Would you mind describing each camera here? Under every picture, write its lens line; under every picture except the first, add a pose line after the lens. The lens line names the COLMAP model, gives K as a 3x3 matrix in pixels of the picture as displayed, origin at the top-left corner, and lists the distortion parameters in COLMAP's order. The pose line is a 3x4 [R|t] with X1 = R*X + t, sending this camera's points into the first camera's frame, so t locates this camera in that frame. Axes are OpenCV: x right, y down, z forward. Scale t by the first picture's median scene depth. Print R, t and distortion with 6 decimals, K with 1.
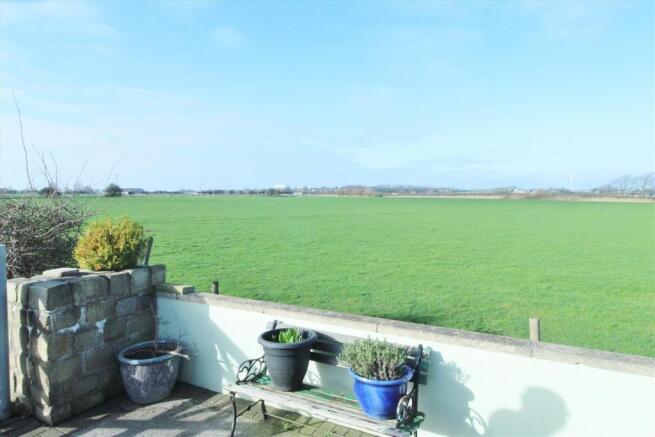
lens RADIAL K [[403.4, 0, 327.5], [0, 403.4, 218.5], [0, 0, 1]] dist [0.004120, -0.001600]
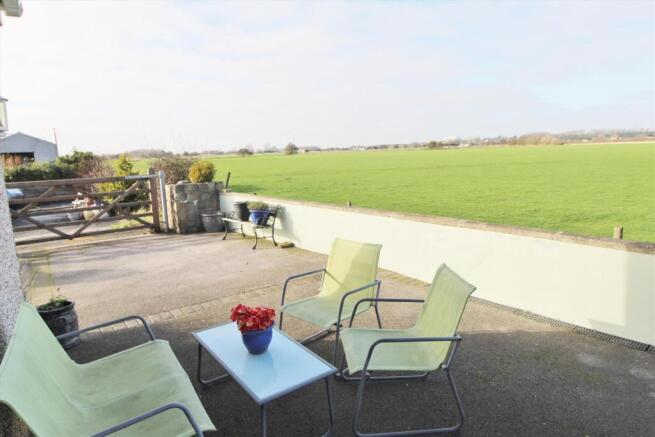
lens RADIAL K [[403.4, 0, 327.5], [0, 403.4, 218.5], [0, 0, 1]] dist [0.004120, -0.001600]
pose [[0.918541, 0.031436, -0.394073, 1.130410], [0.013096, 0.993867, 0.109808, 0.083626], [0.395108, -0.106024, 0.912496, -0.951900]]
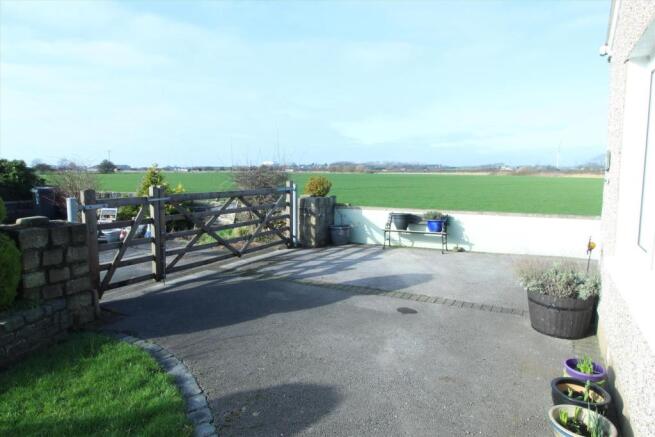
lens RADIAL K [[403.4, 0, 327.5], [0, 403.4, 218.5], [0, 0, 1]] dist [0.004120, -0.001600]
pose [[0.999648, -0.002466, 0.026430, -0.547157], [0.000951, 0.998364, 0.057170, 0.119163], [-0.026528, -0.057125, 0.998015, -1.460808]]
